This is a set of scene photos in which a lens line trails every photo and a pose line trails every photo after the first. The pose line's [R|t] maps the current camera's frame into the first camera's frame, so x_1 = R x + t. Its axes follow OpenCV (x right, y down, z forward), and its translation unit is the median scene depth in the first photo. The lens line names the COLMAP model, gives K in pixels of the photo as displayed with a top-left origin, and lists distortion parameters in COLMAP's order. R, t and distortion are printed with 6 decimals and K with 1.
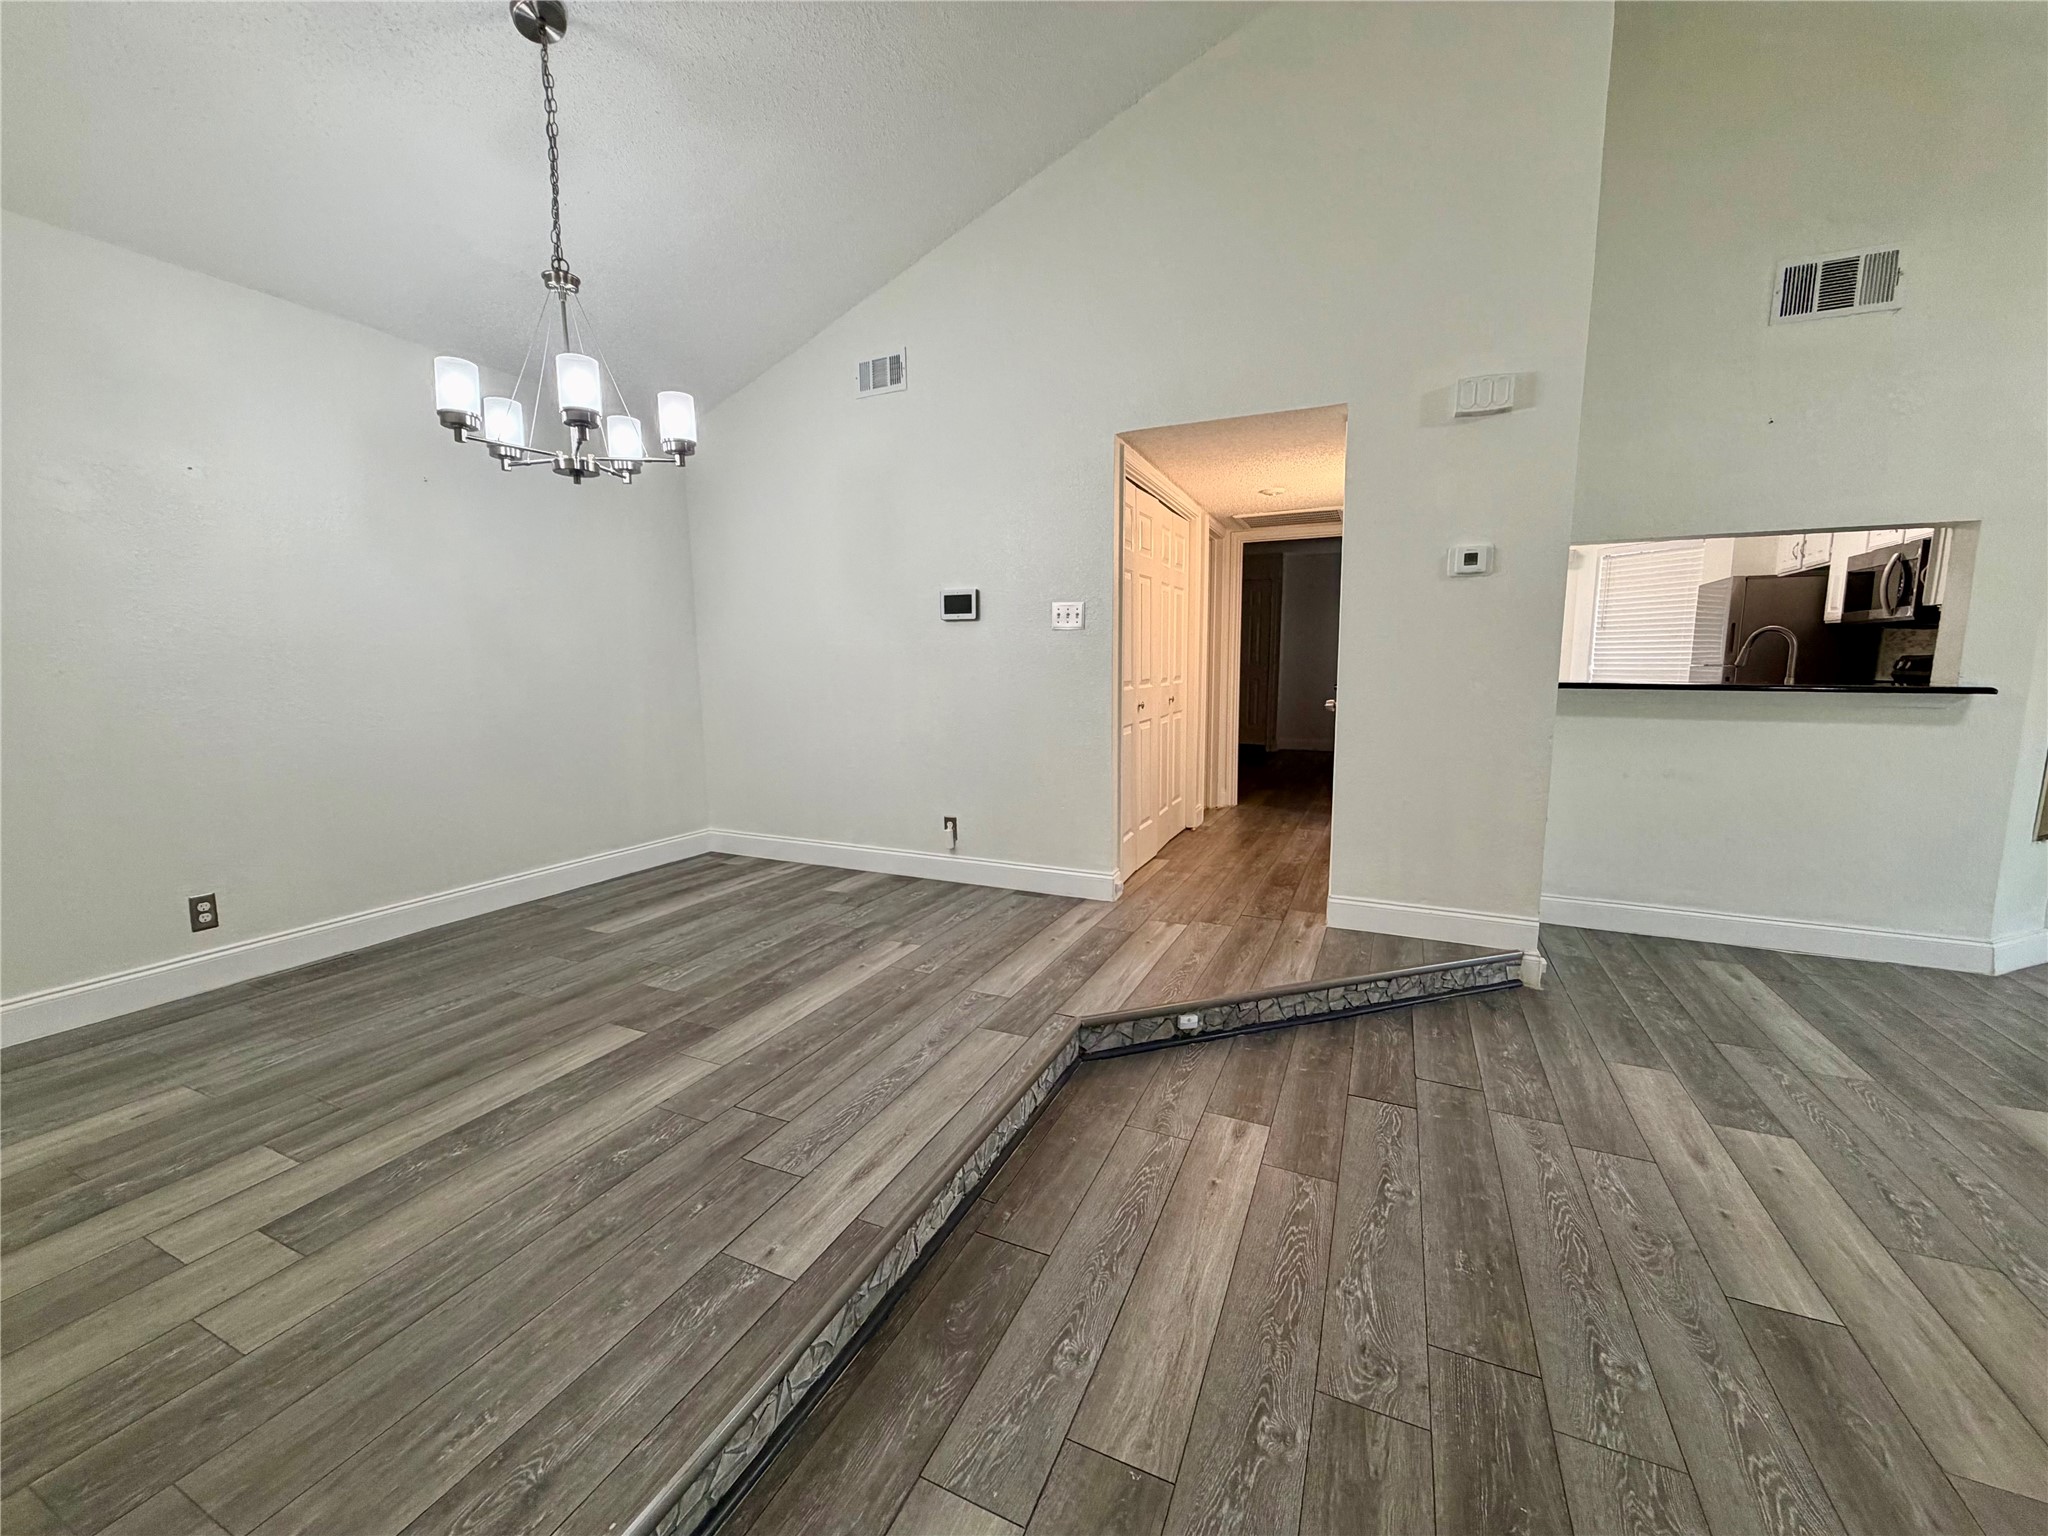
lens RADIAL K [[817.0, 0, 1018.7], [0, 817.0, 770.9], [0, 0, 1]] dist [0.000451, 0.000280]
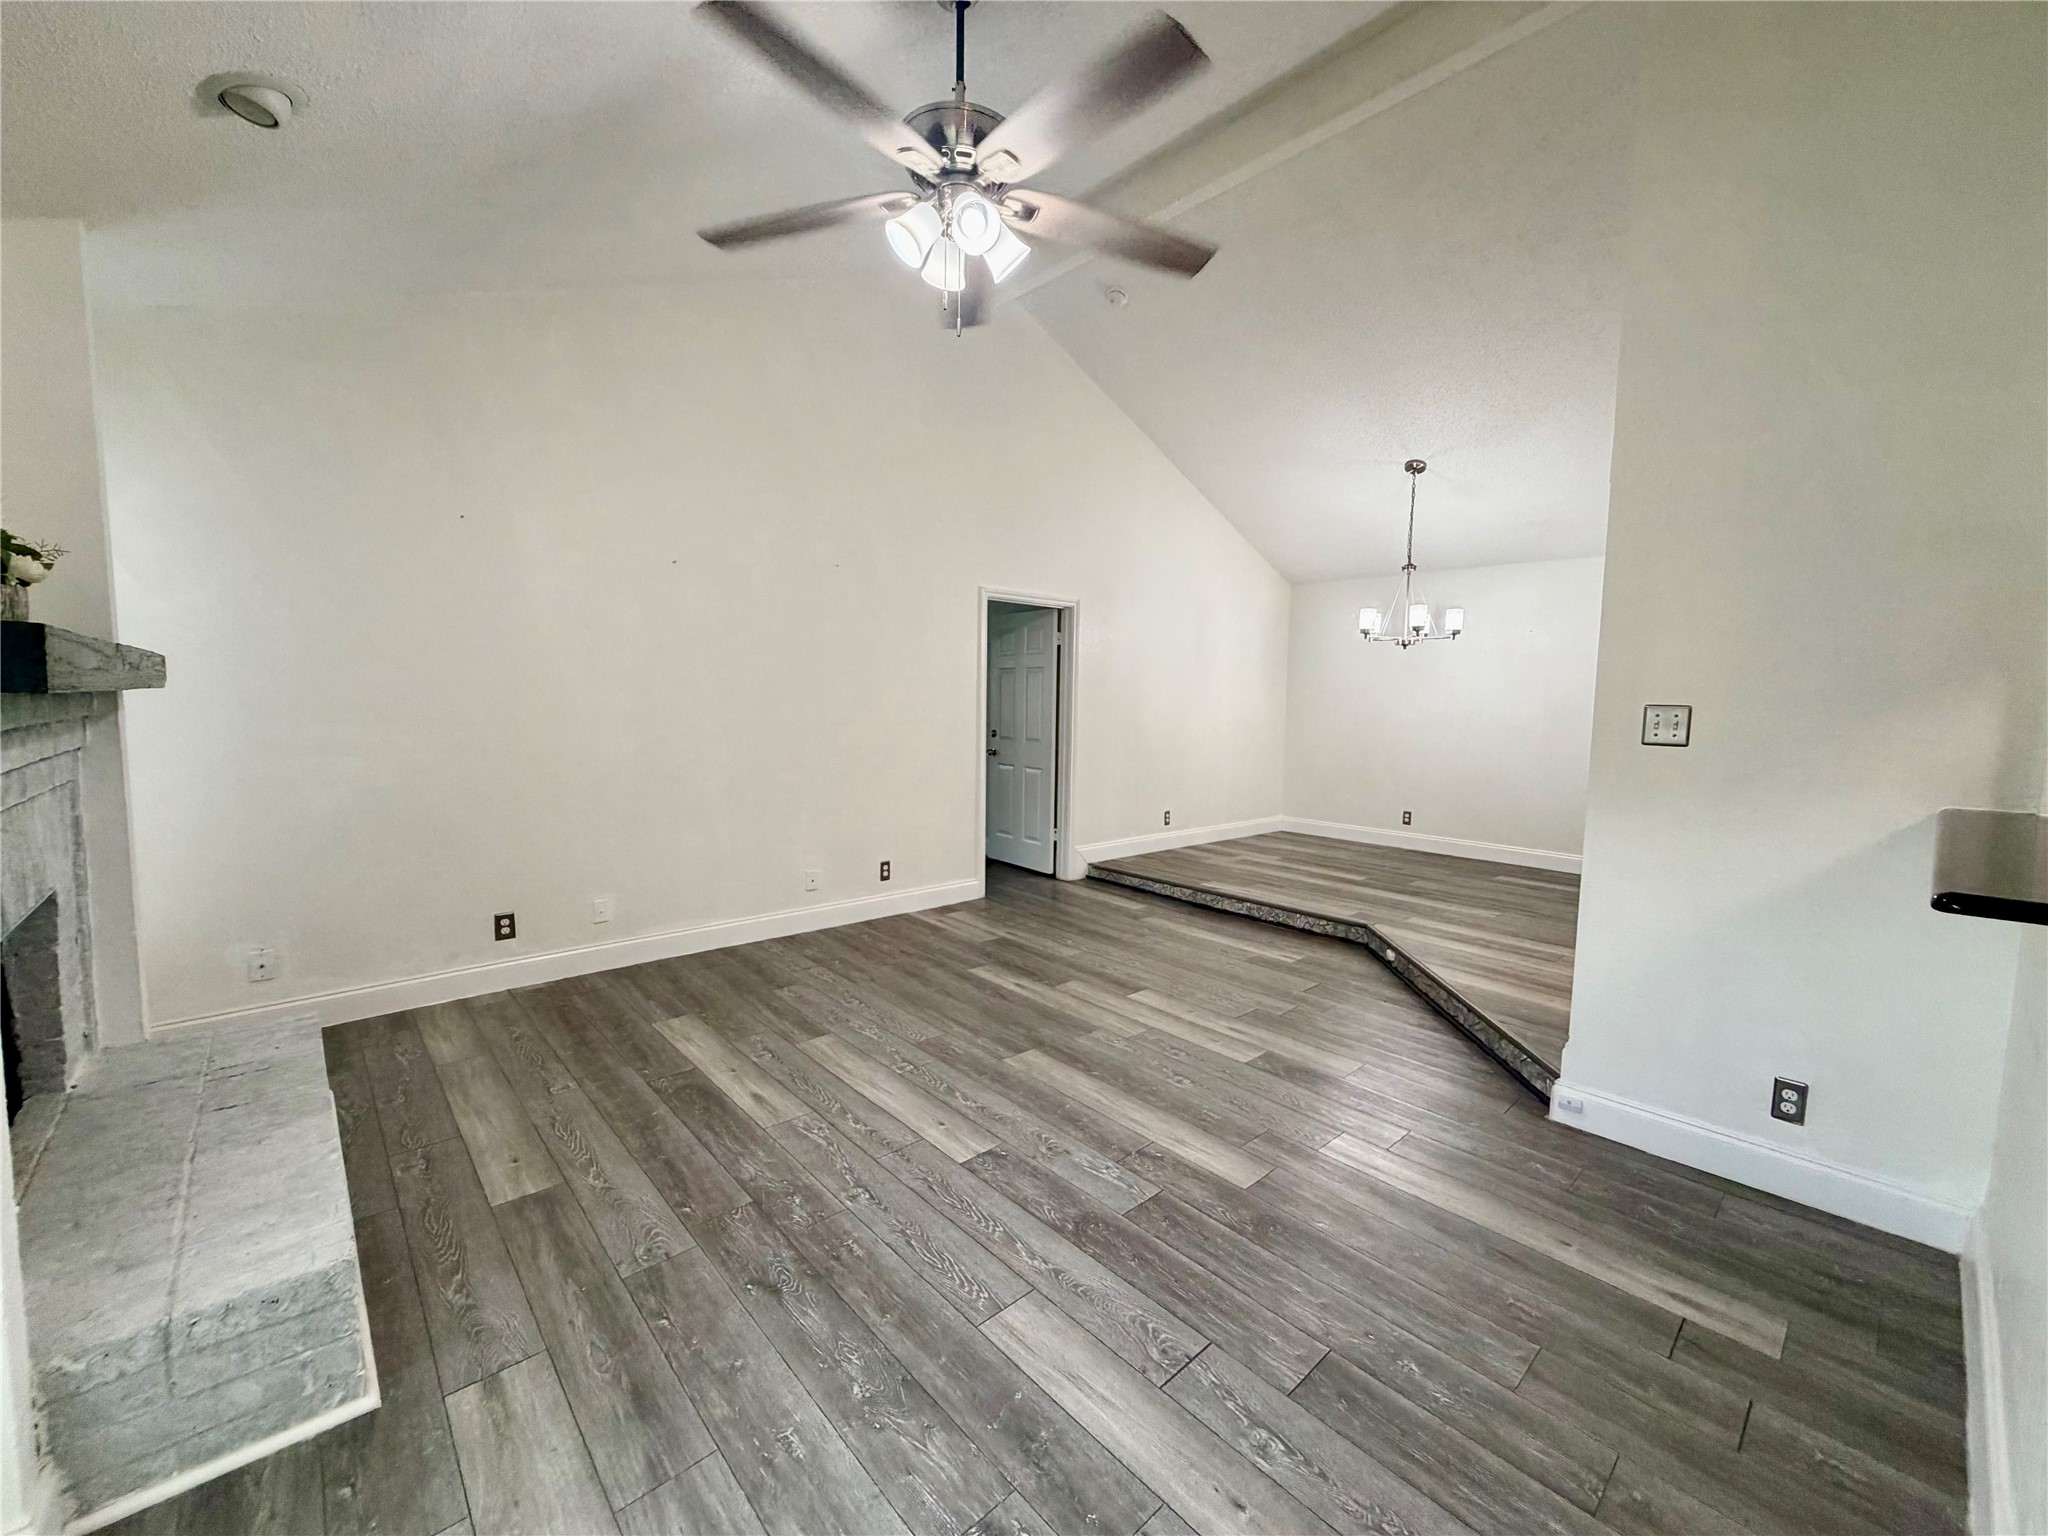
lens RADIAL K [[817.0, 0, 1030.7], [0, 817.0, 771.6], [0, 0, 1]] dist [0.000451, 0.000280]
pose [[-0.384637, 0.074606, -0.920048, 1.711595], [-0.144218, 0.979631, 0.139730, -0.148194], [0.911732, 0.186433, -0.366042, 0.777686]]
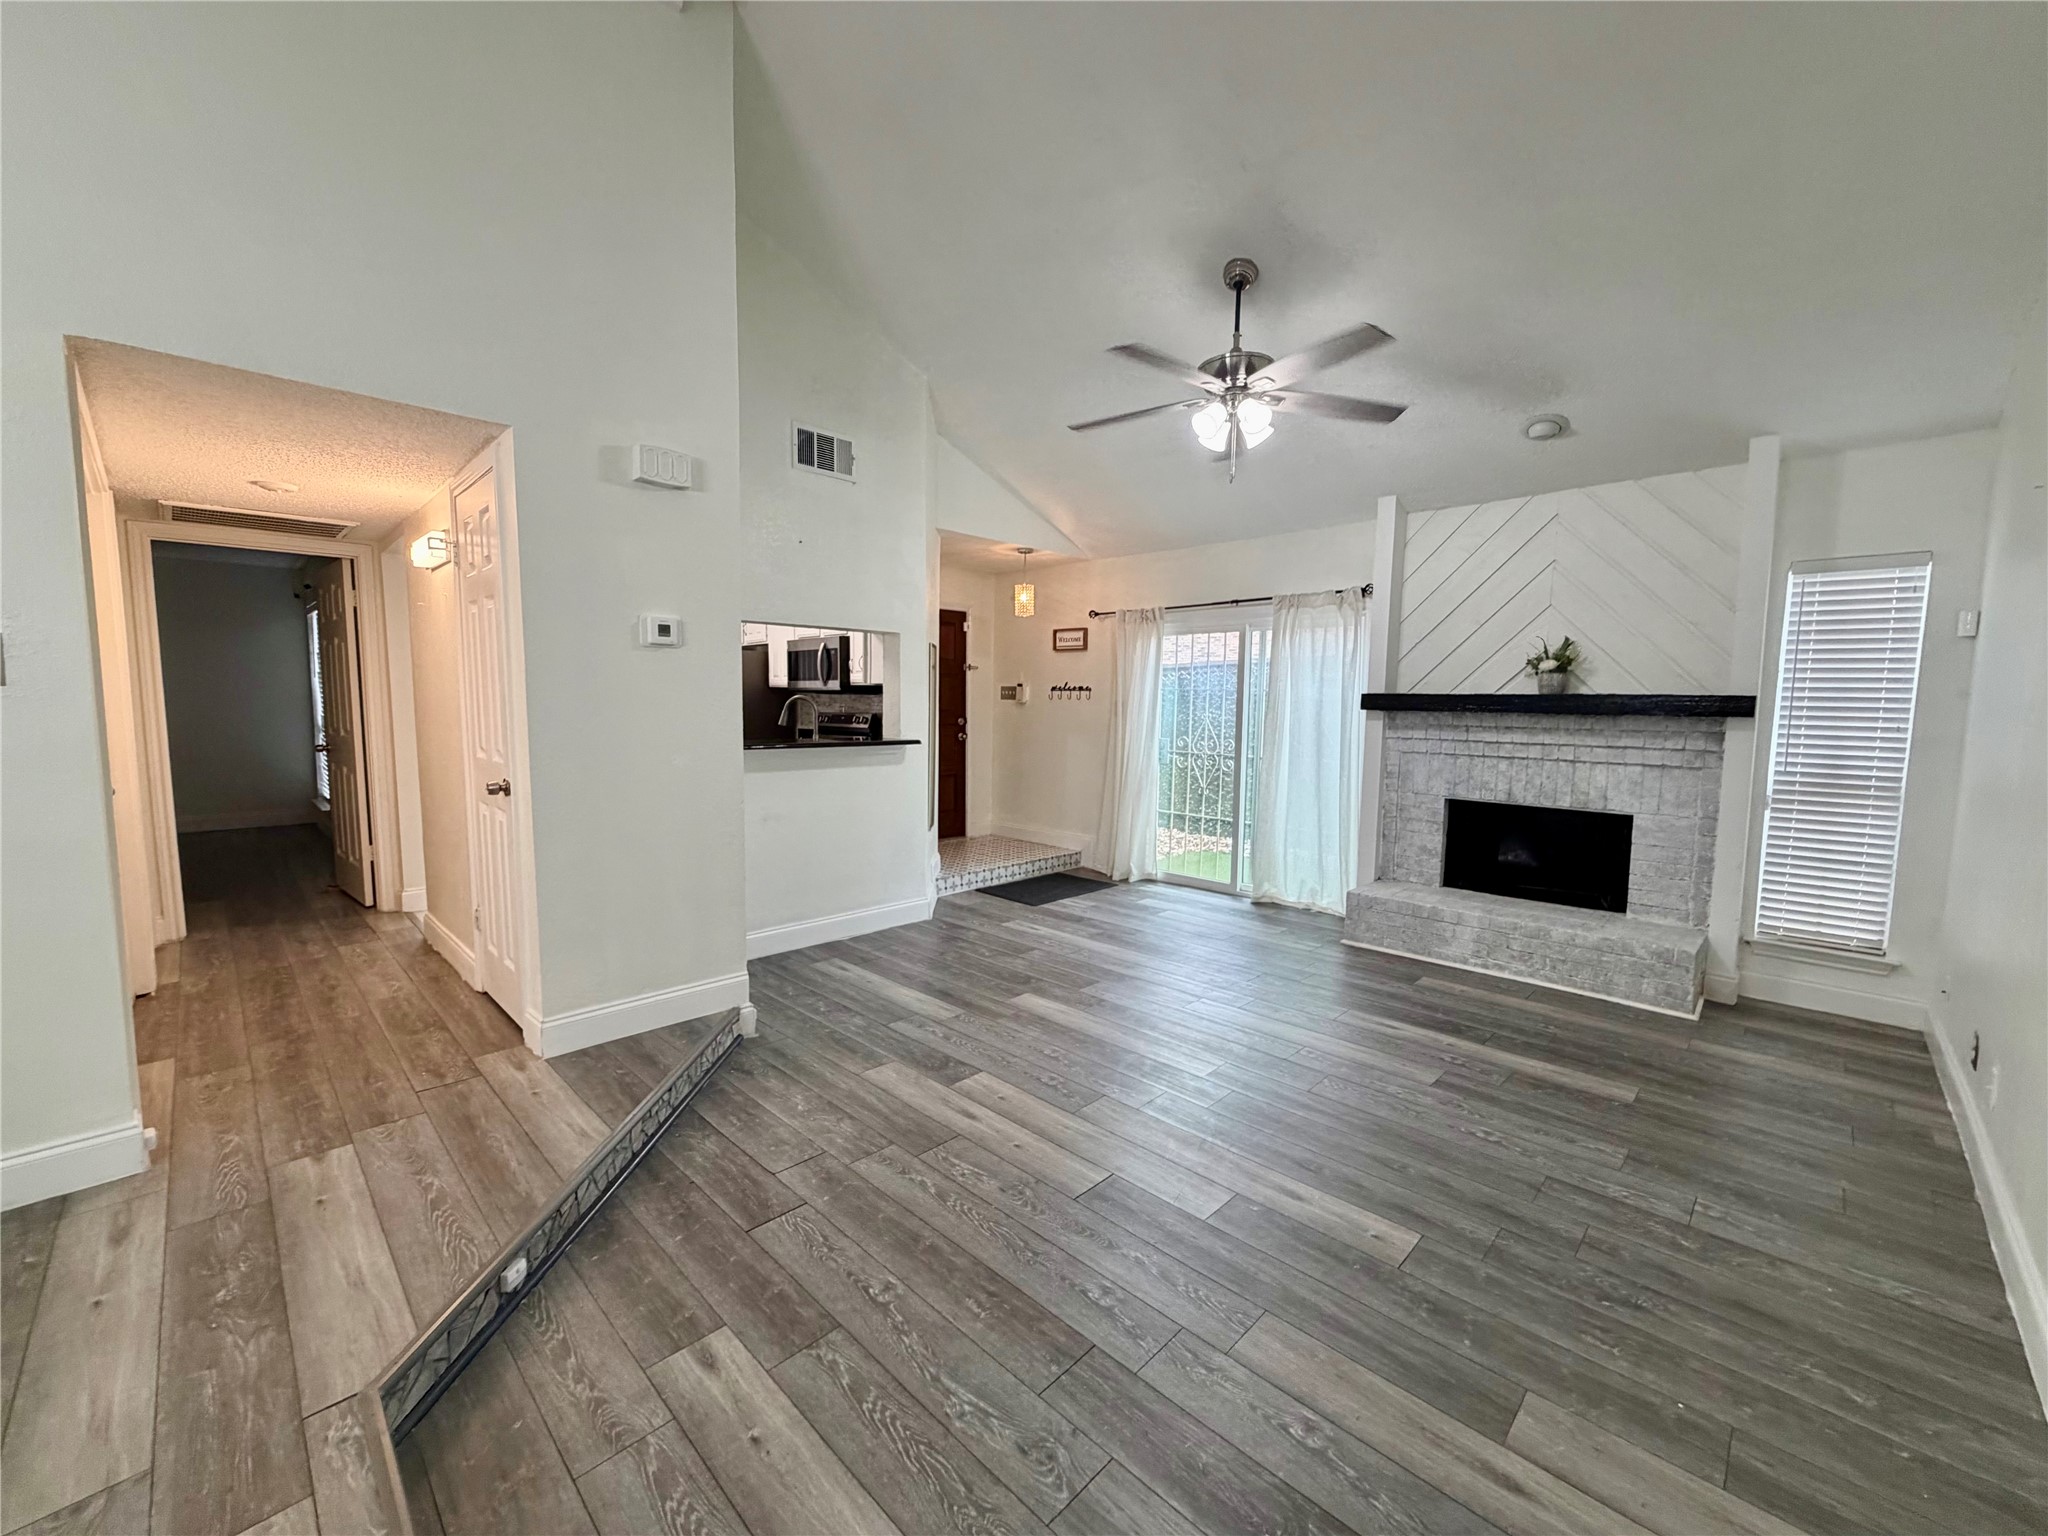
lens RADIAL K [[817.0, 0, 1017.8], [0, 817.0, 772.2], [0, 0, 1]] dist [0.000451, 0.000280]
pose [[0.343863, -0.076190, 0.935924, -0.231384], [0.112858, 0.992831, 0.039358, -0.083541], [-0.932213, 0.092093, 0.349997, 0.284887]]
